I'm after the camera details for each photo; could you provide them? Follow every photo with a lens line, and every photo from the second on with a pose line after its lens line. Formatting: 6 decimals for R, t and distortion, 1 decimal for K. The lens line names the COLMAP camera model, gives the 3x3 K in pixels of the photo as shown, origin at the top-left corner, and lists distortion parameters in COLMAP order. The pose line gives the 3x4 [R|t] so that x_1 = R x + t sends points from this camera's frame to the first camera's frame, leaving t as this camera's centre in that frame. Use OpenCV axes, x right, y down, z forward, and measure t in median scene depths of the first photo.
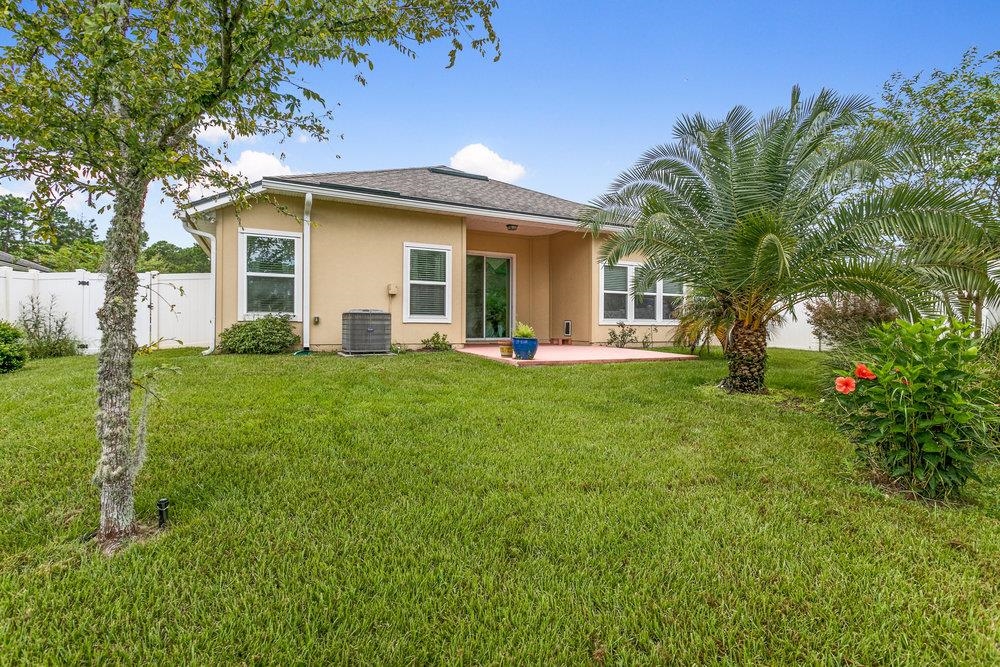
lens RADIAL K [[481.9, 0, 503.5], [0, 481.9, 325.7], [0, 0, 1]] dist [0.019944, -0.000081]
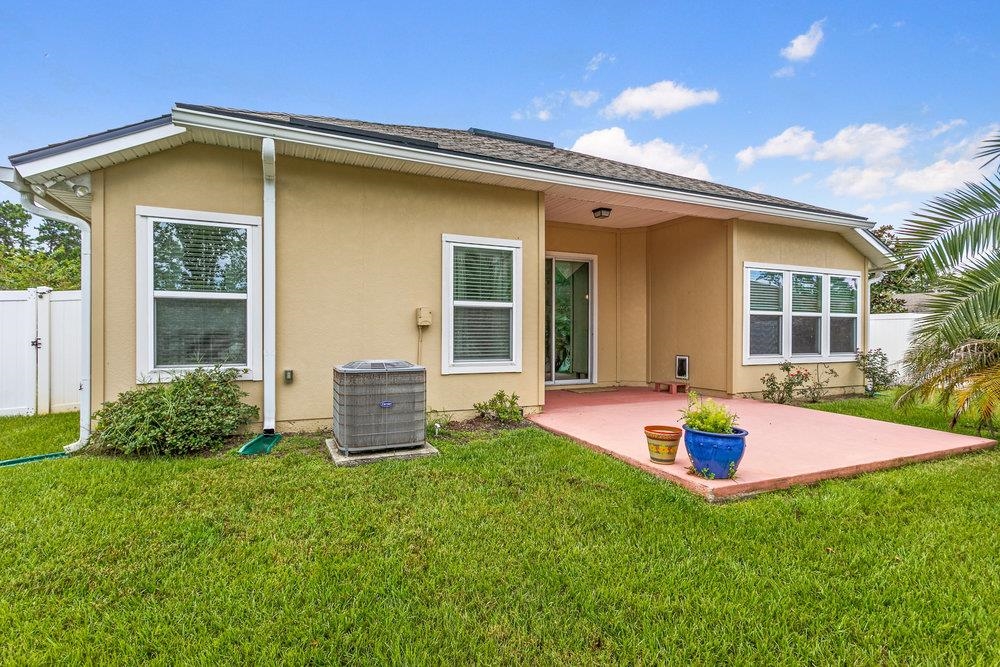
lens RADIAL K [[481.9, 0, 497.5], [0, 481.9, 336.2], [0, 0, 1]] dist [0.019944, -0.000081]
pose [[0.999292, -0.003321, -0.037476, -0.120524], [0.003690, 0.999945, 0.009788, -0.057354], [0.037441, -0.009919, 0.999250, 0.428842]]
